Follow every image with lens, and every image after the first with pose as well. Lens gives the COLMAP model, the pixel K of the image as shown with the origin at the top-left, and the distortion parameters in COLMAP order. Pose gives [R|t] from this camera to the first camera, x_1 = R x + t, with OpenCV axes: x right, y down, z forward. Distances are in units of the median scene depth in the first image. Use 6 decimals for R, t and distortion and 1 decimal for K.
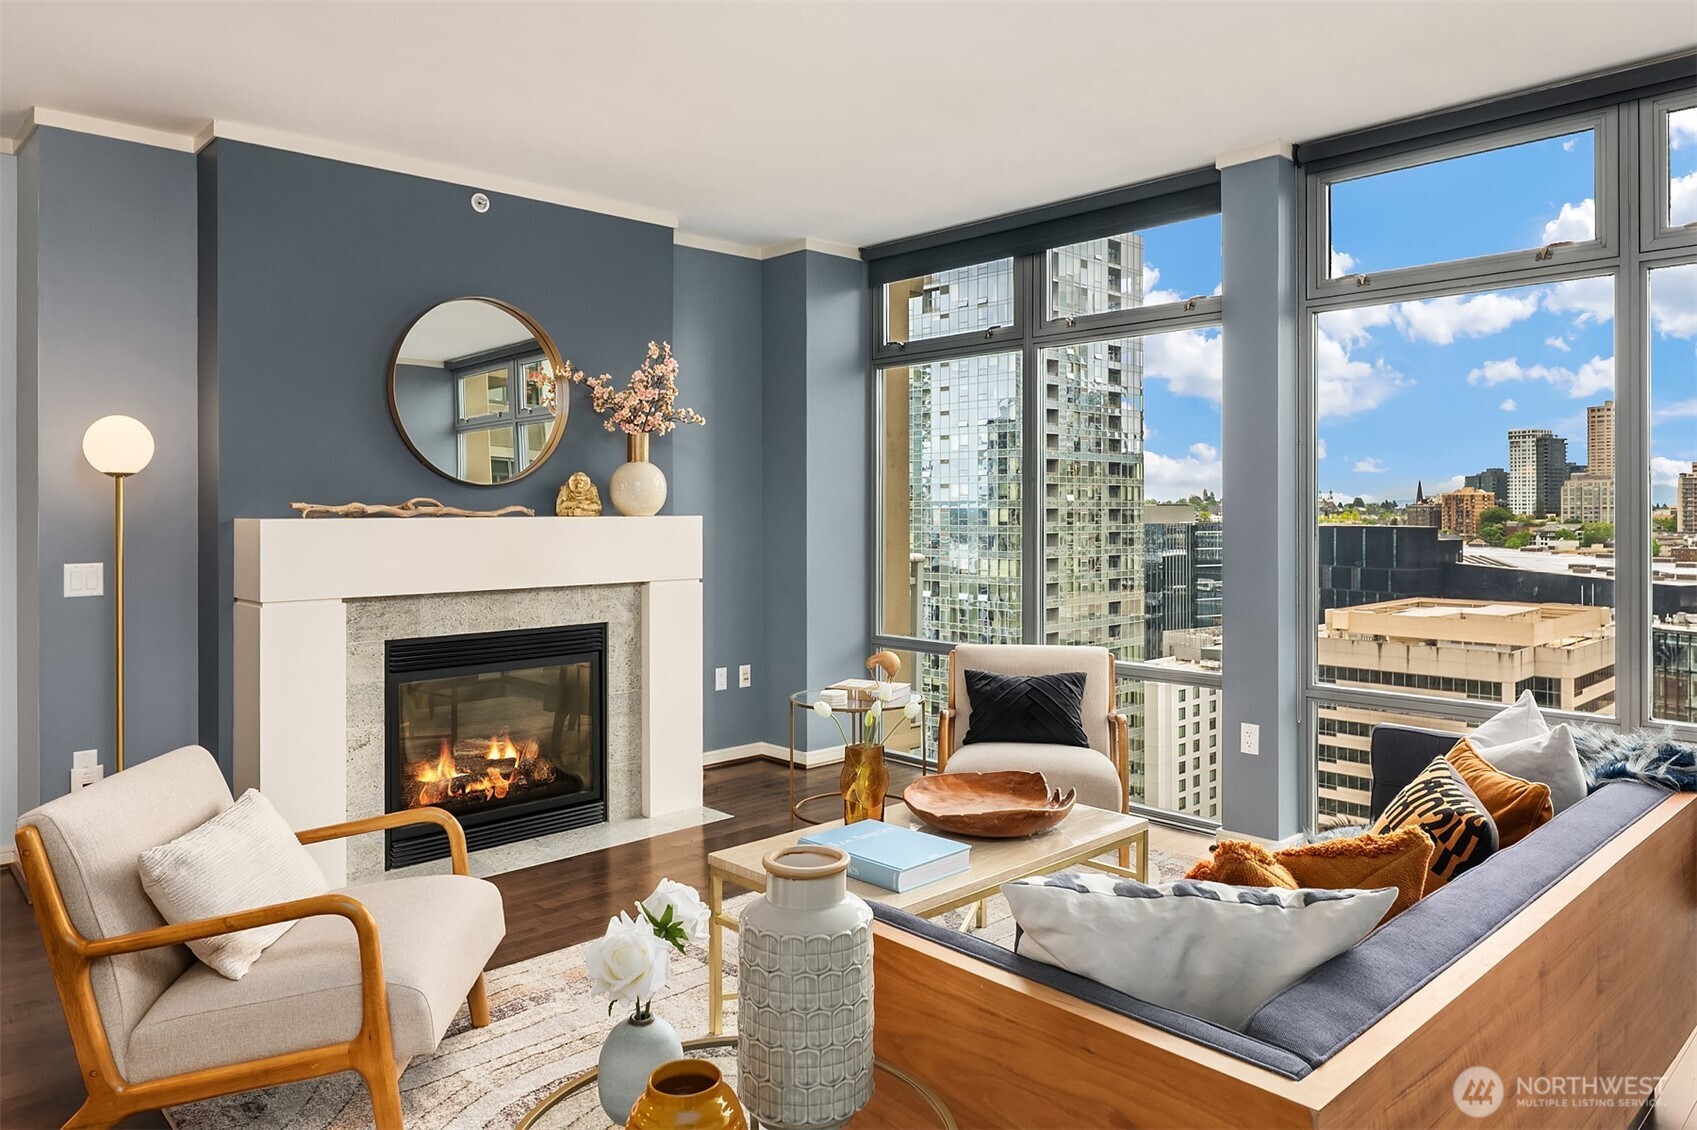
lens RADIAL K [[1126.8, 0, 846.8], [0, 1126.8, 507.3], [0, 0, 1]] dist [-0.002398, -0.001719]
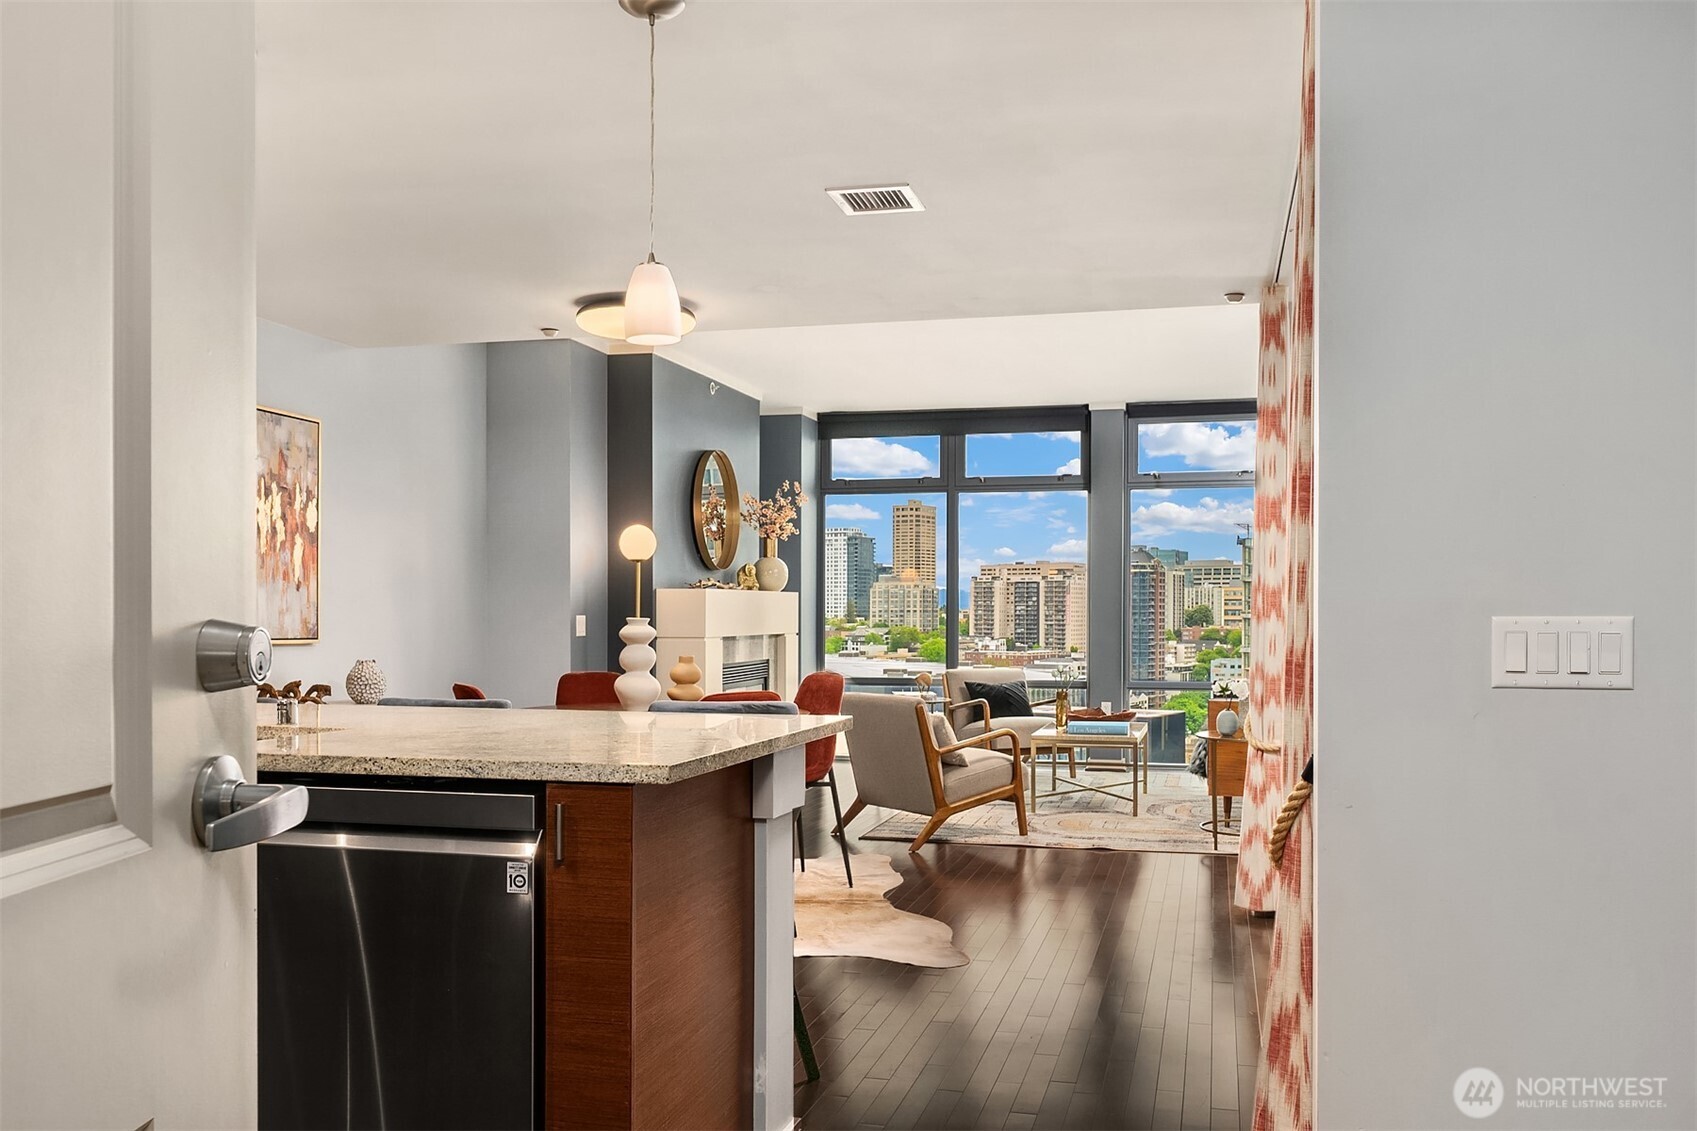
lens RADIAL K [[1416.9, 0, 855.5], [0, 1416.9, 624.9], [0, 0, 1]] dist [0.002124, 0.001744]
pose [[0.847404, -0.001683, 0.530945, -1.164523], [-0.004262, 0.999941, 0.009973, 0.034330], [-0.530931, -0.010714, 0.847347, -0.744021]]
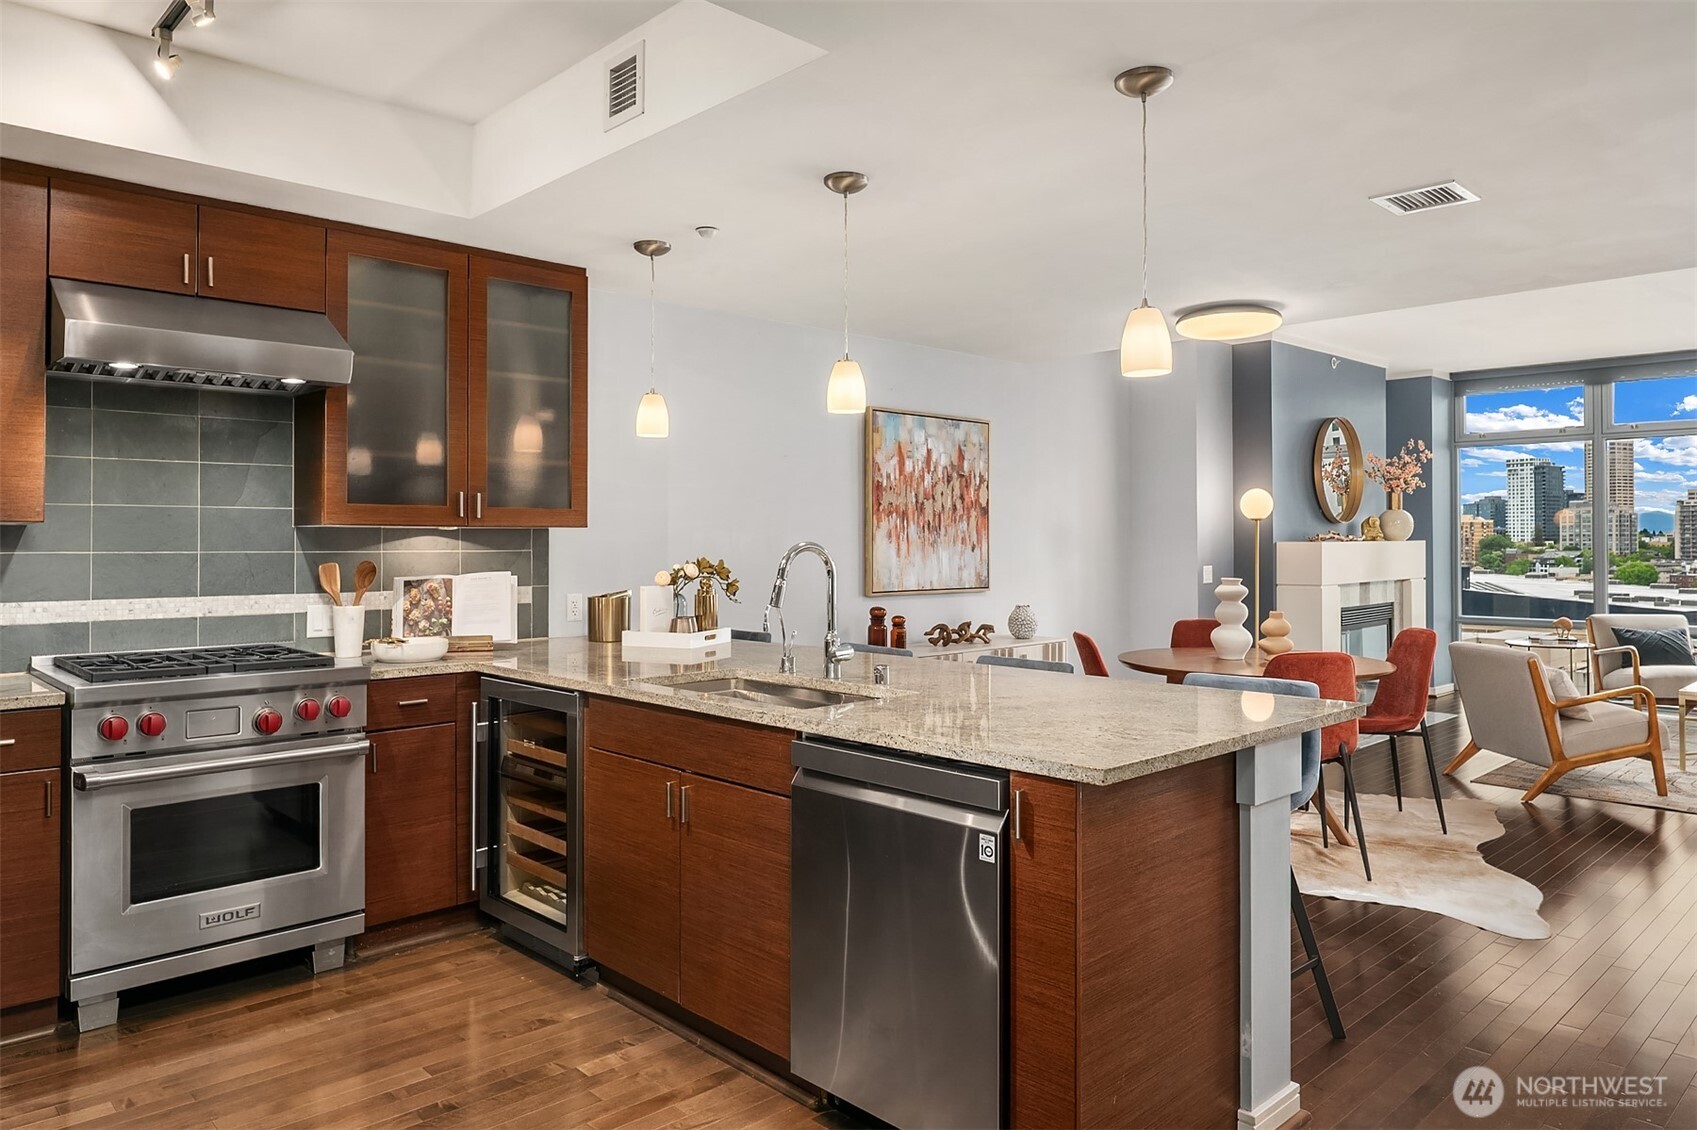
lens RADIAL K [[1125.7, 0, 849.3], [0, 1125.7, 527.7], [0, 0, 1]] dist [-0.000913, -0.002905]
pose [[0.999980, -0.001716, 0.006012, -1.065547], [0.001759, 0.999972, -0.007249, -0.001428], [-0.006000, 0.007259, 0.999956, -0.734293]]
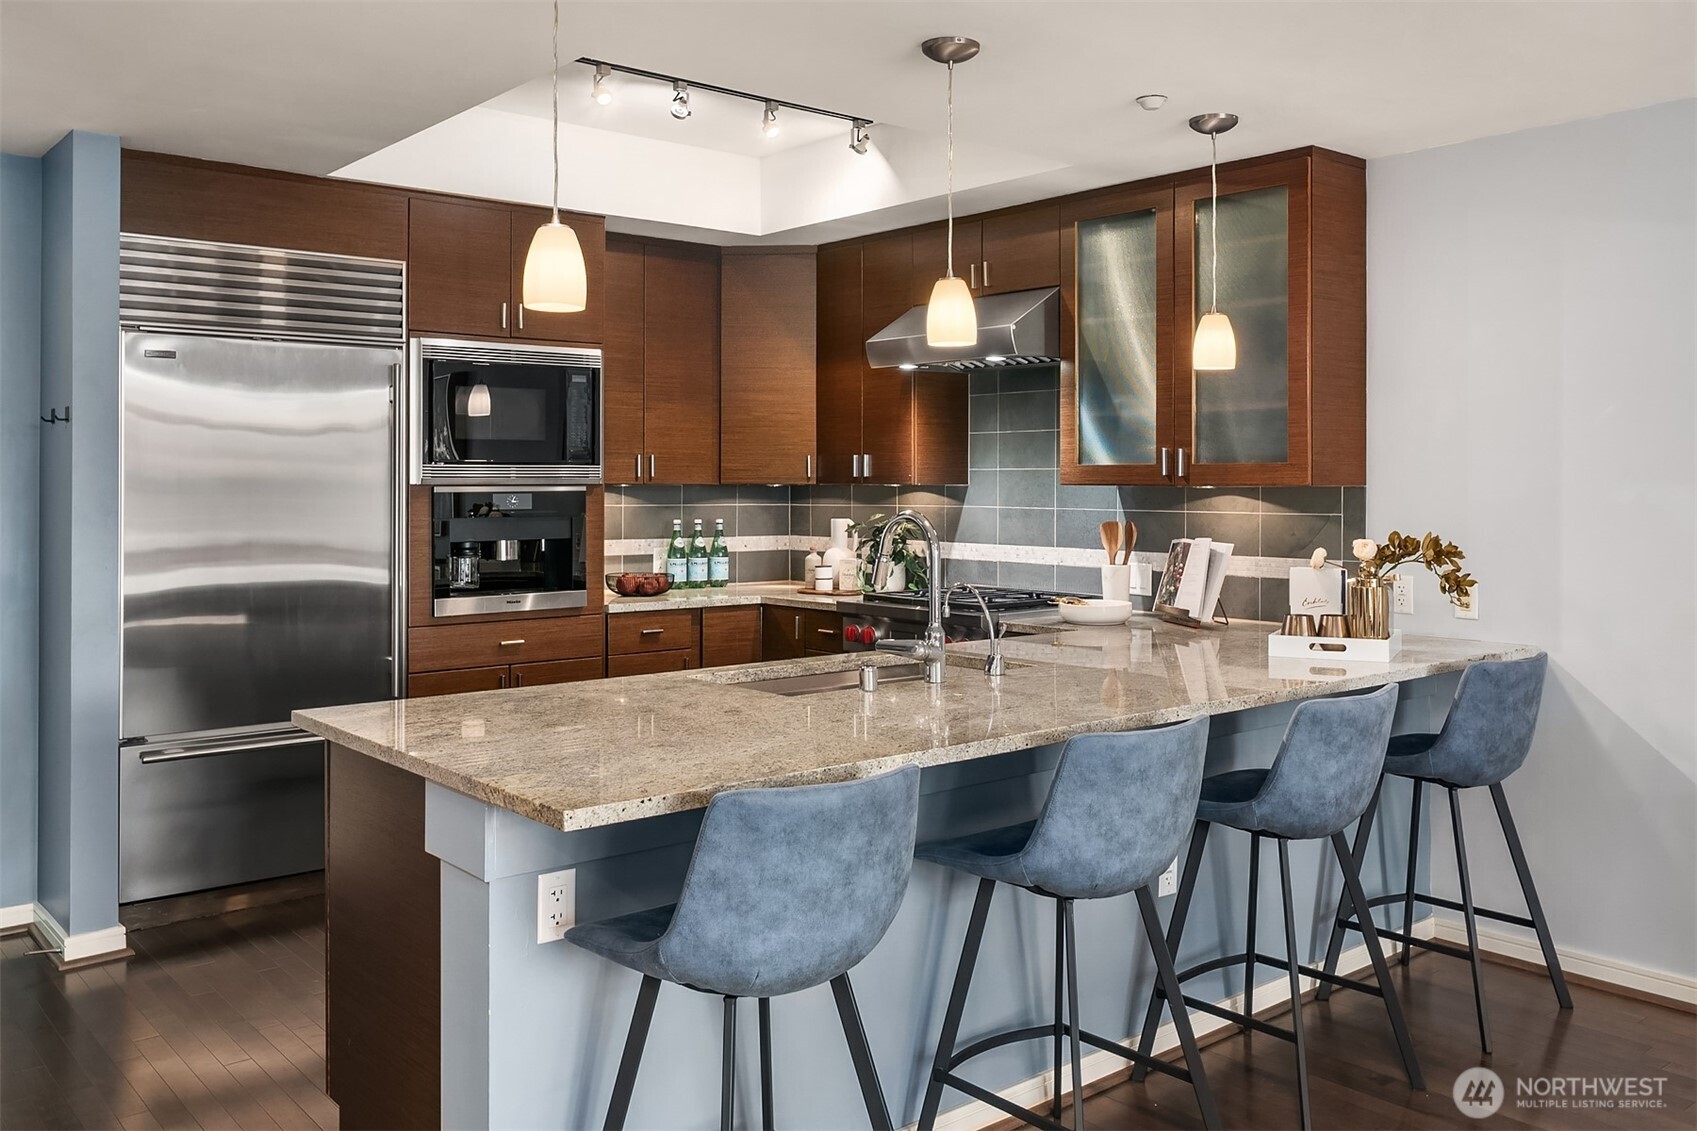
lens RADIAL K [[1403.3, 0, 850.3], [0, 1403.3, 485.7], [0, 0, 1]] dist [0.000672, 0.000254]
pose [[-0.059207, 0.003003, -0.998241, -0.381553], [0.004854, 0.999985, 0.002720, -0.012758], [0.998234, -0.004684, -0.059220, -0.039856]]
